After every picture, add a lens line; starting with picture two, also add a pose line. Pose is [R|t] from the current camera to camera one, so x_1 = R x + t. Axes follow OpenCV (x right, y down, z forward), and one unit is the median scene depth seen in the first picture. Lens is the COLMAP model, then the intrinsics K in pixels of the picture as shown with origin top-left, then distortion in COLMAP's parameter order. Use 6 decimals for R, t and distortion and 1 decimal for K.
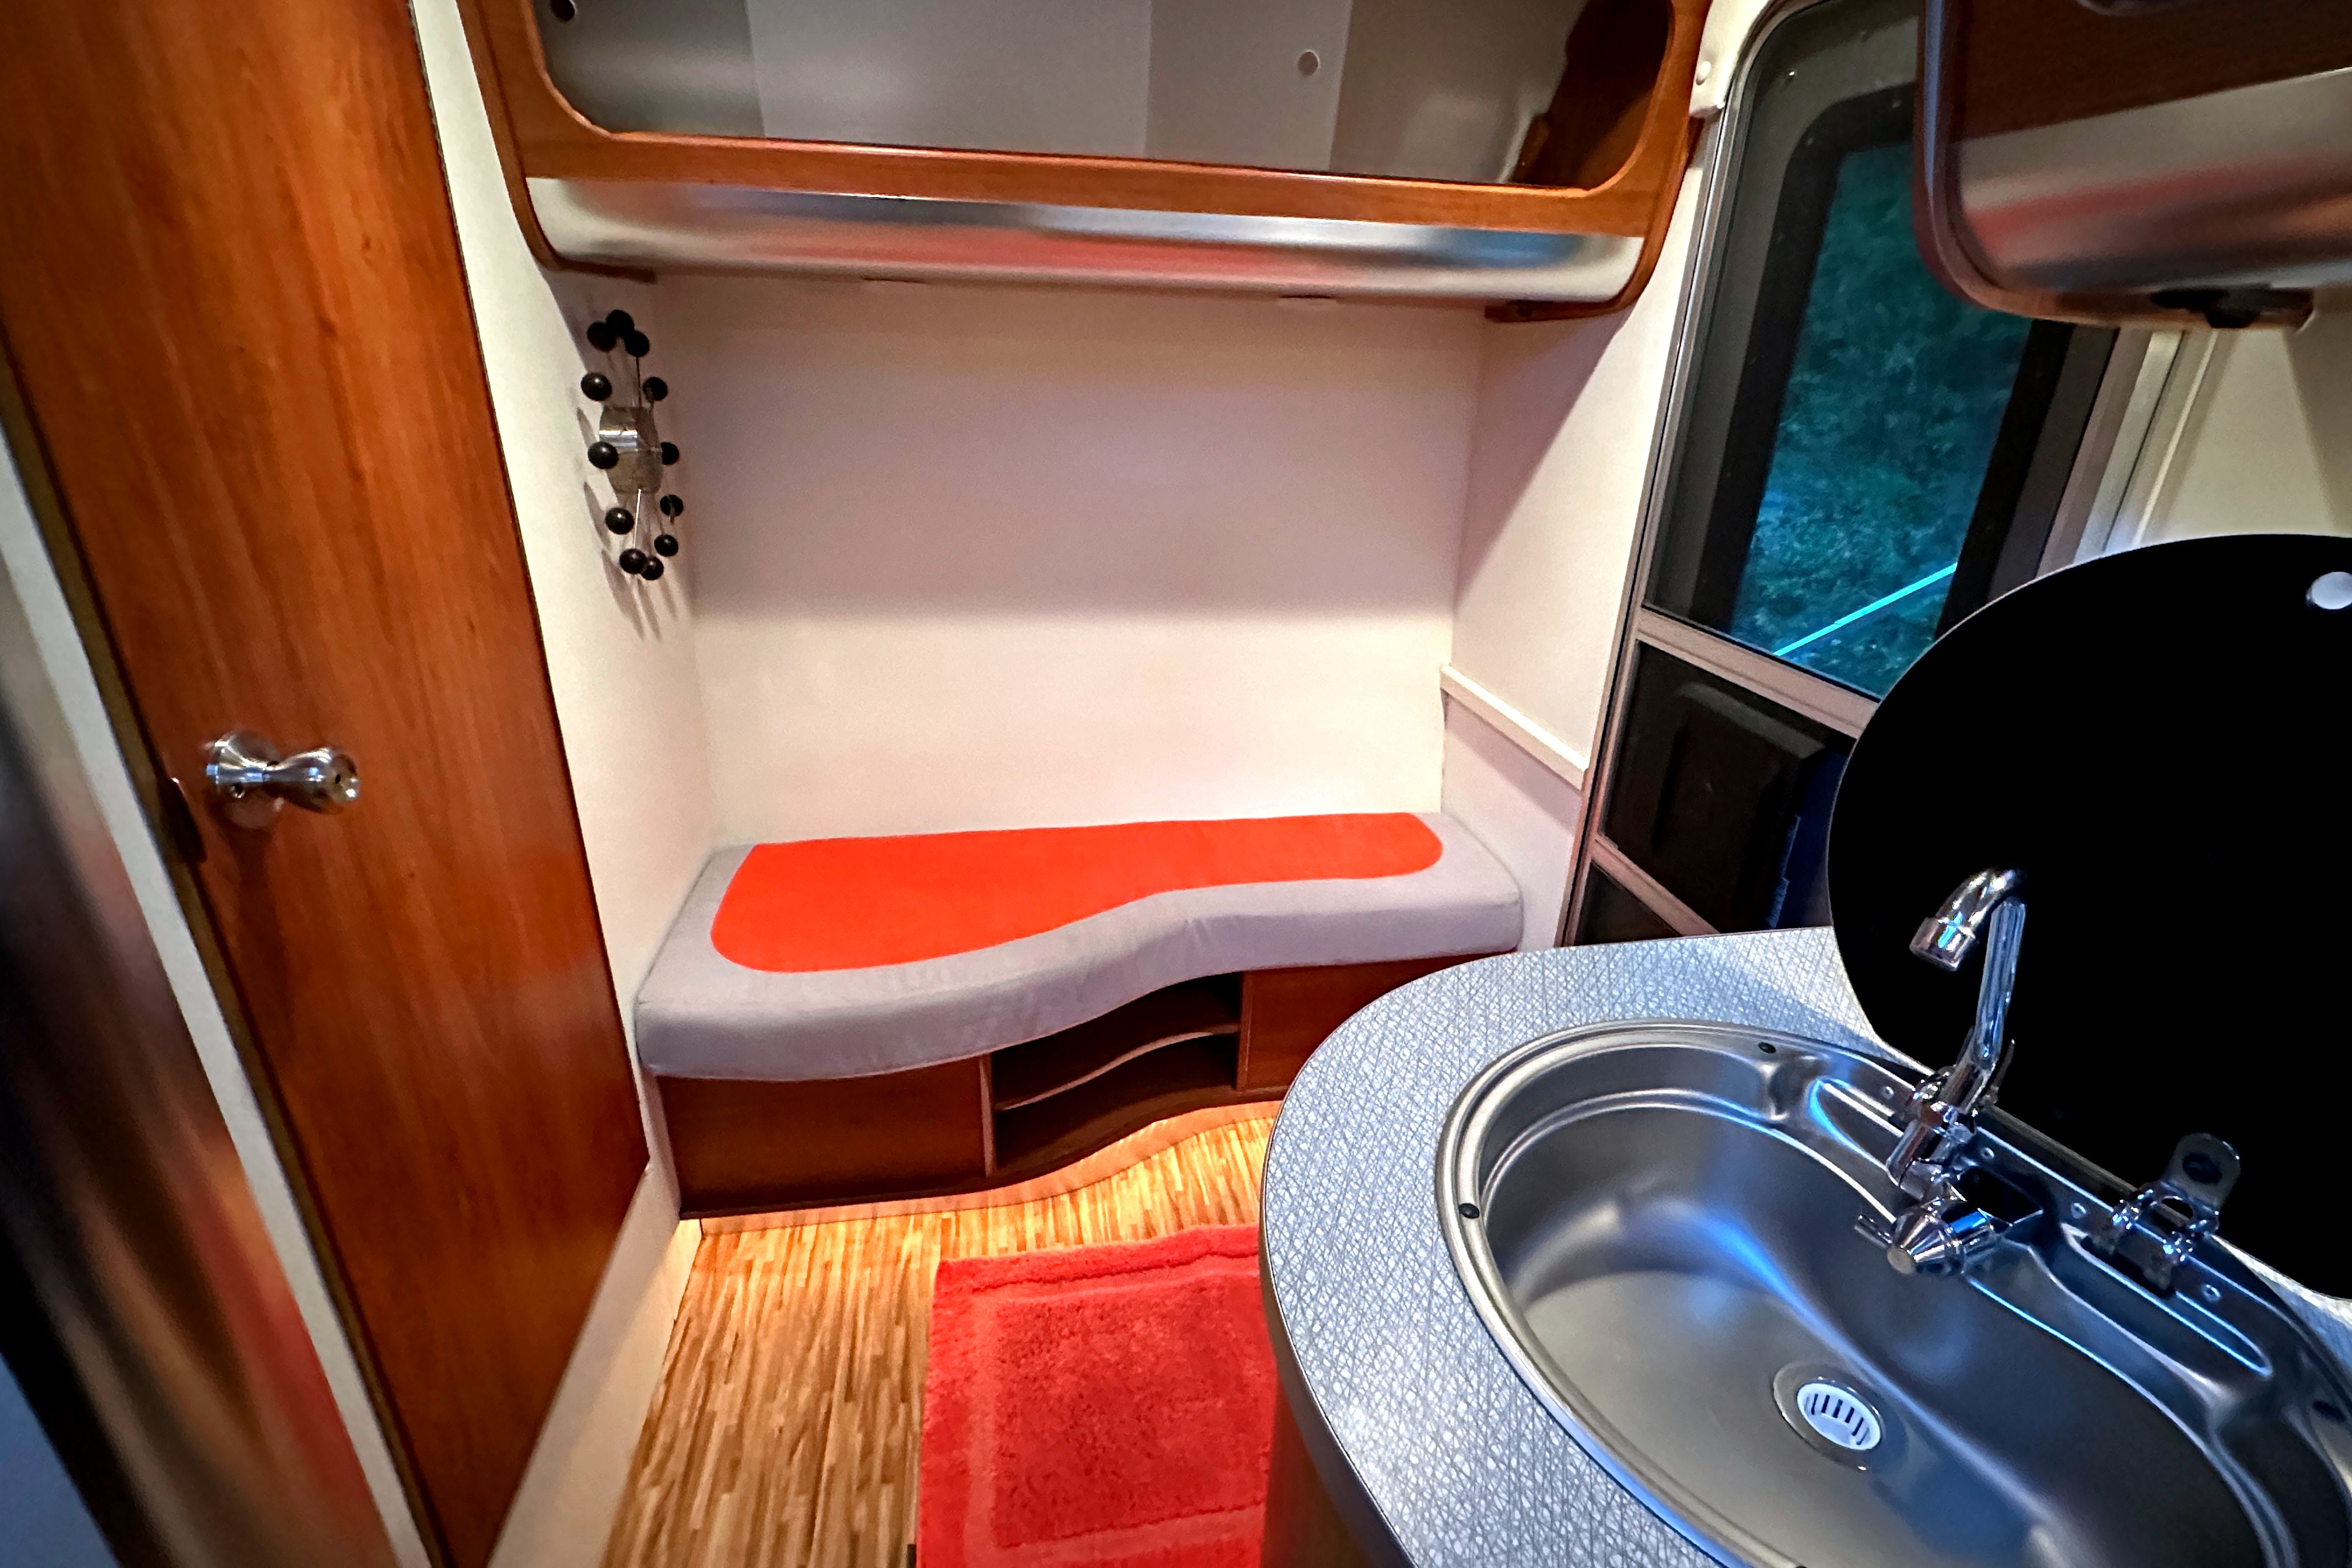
lens RADIAL K [[1078.1, 0, 1159.1], [0, 1078.1, 781.7], [0, 0, 1]] dist [0.000806, -0.000036]
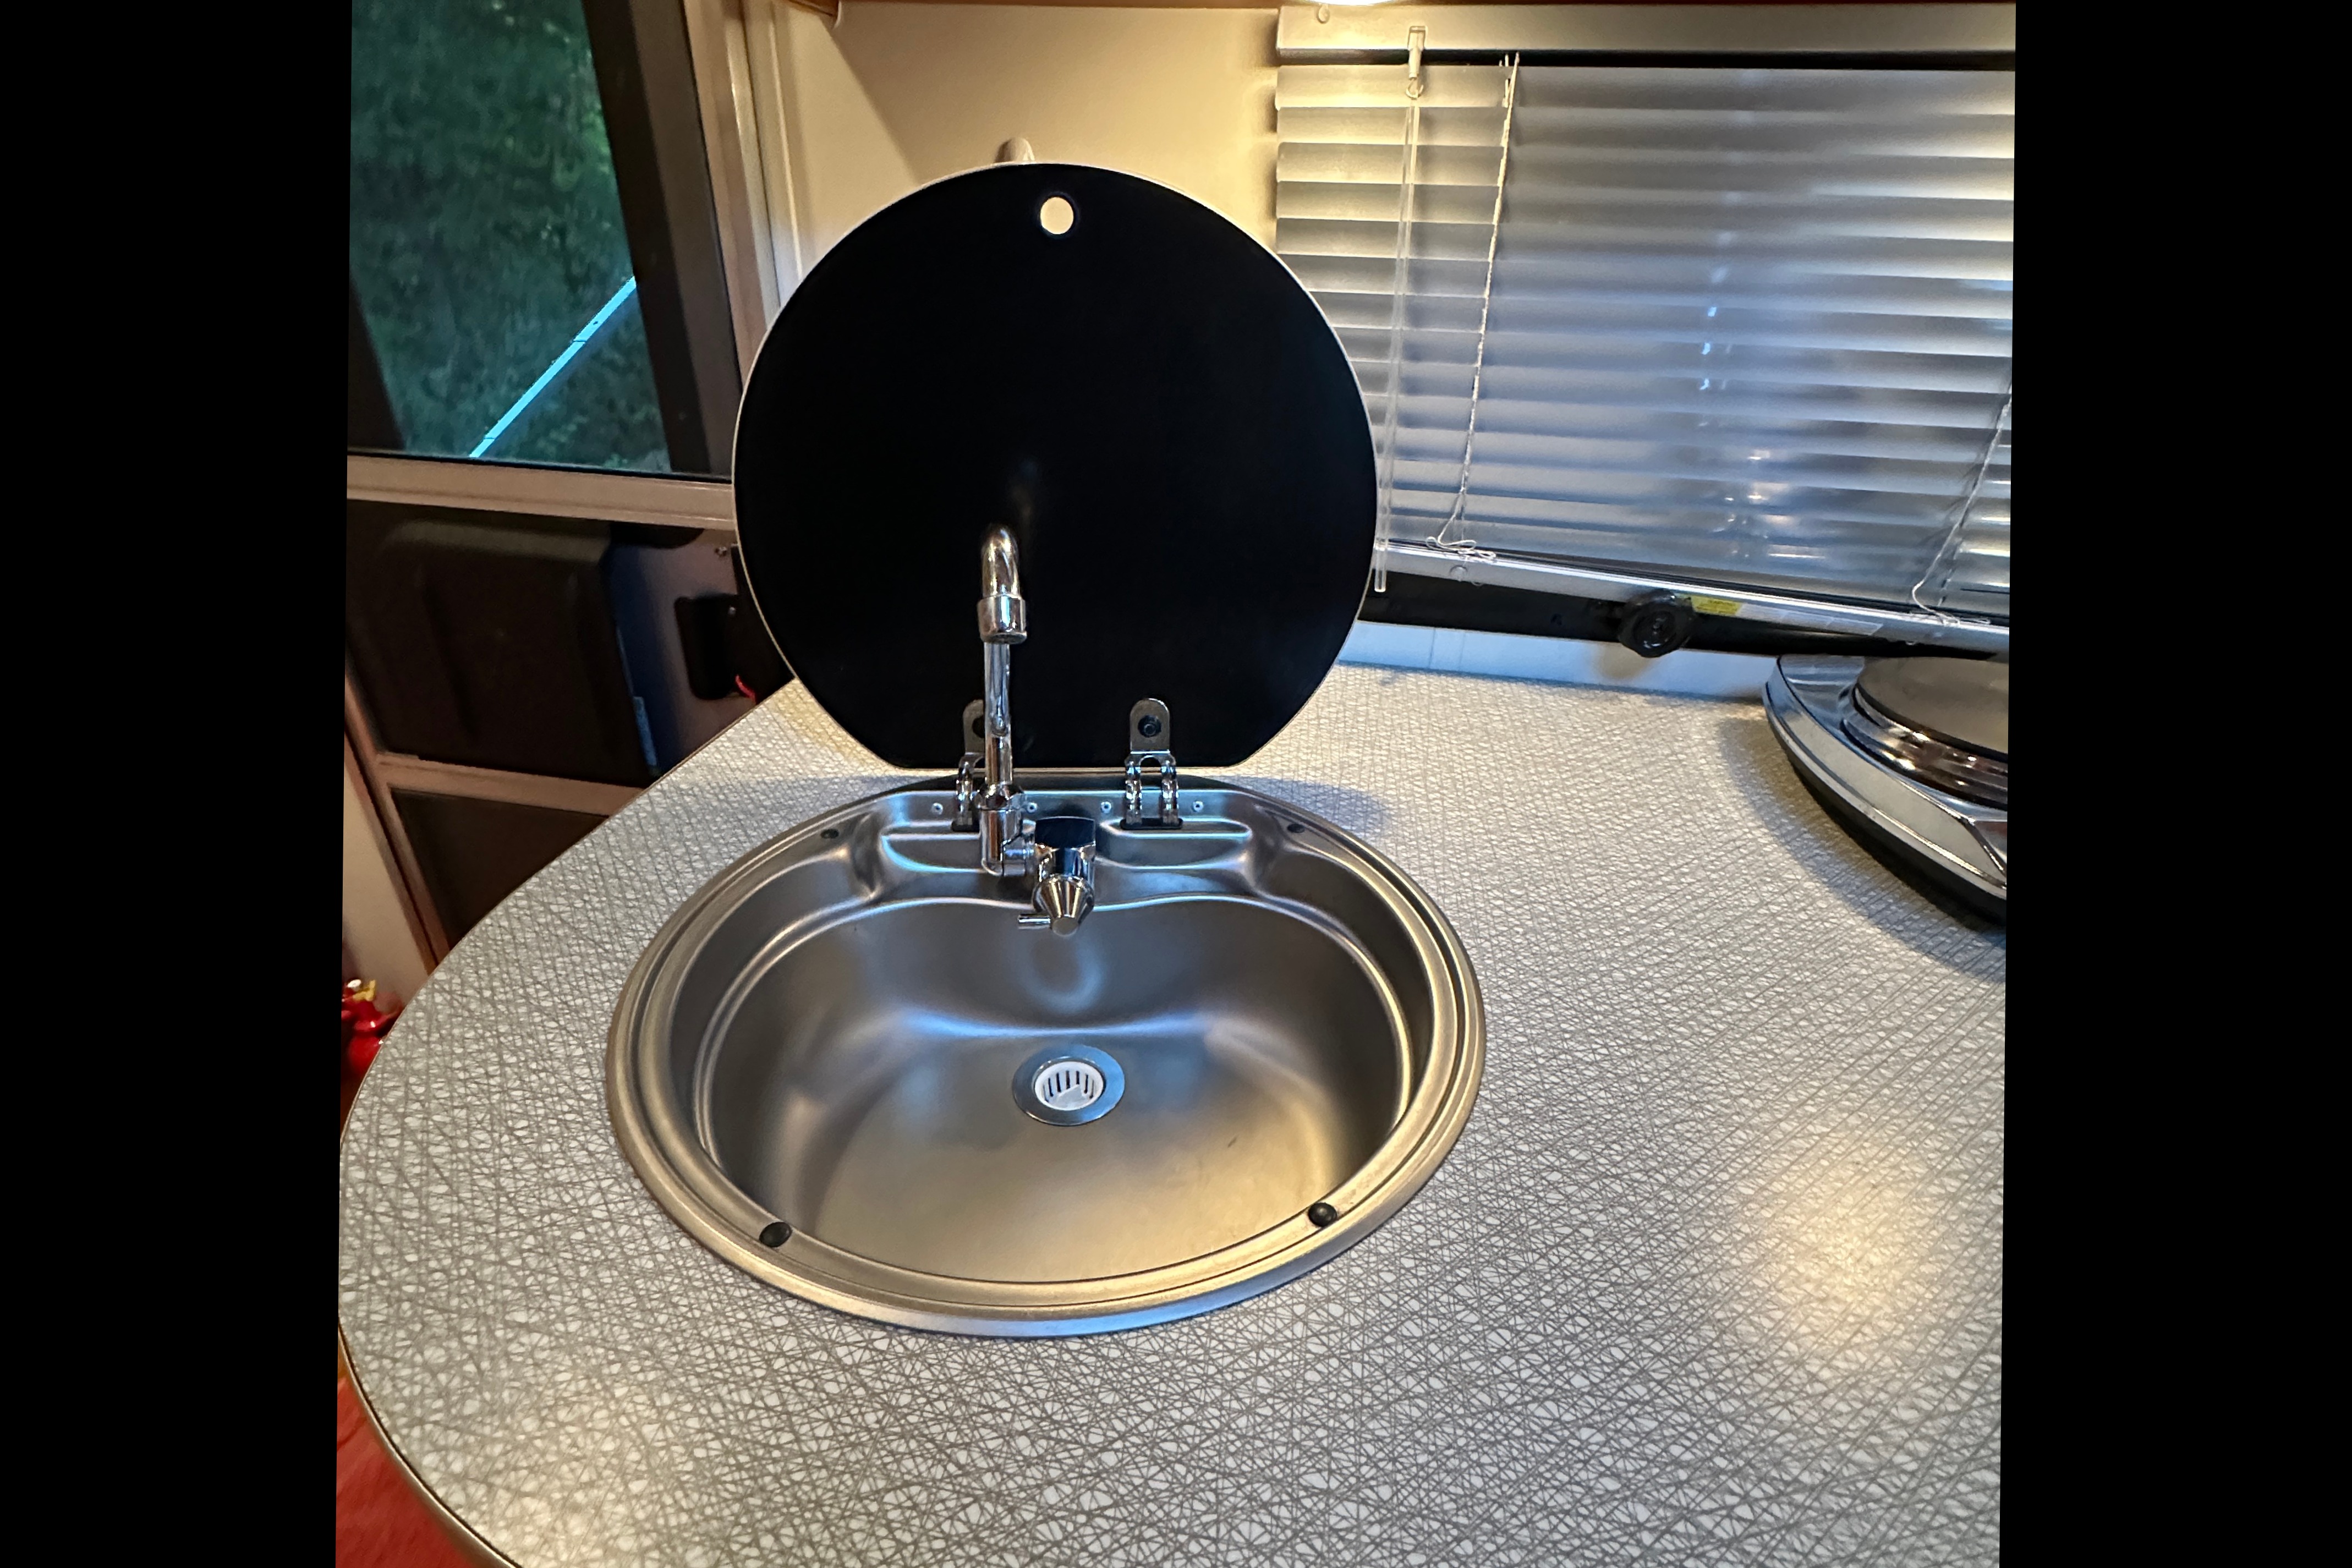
lens RADIAL K [[986.7, 0, 1170.0], [0, 986.7, 792.3], [0, 0, 1]] dist [-0.002553, -0.000388]
pose [[0.329959, -0.467960, 0.819842, -0.009118], [0.334897, 0.870019, 0.361816, 0.013165], [-0.882593, 0.155178, 0.443789, 0.452771]]
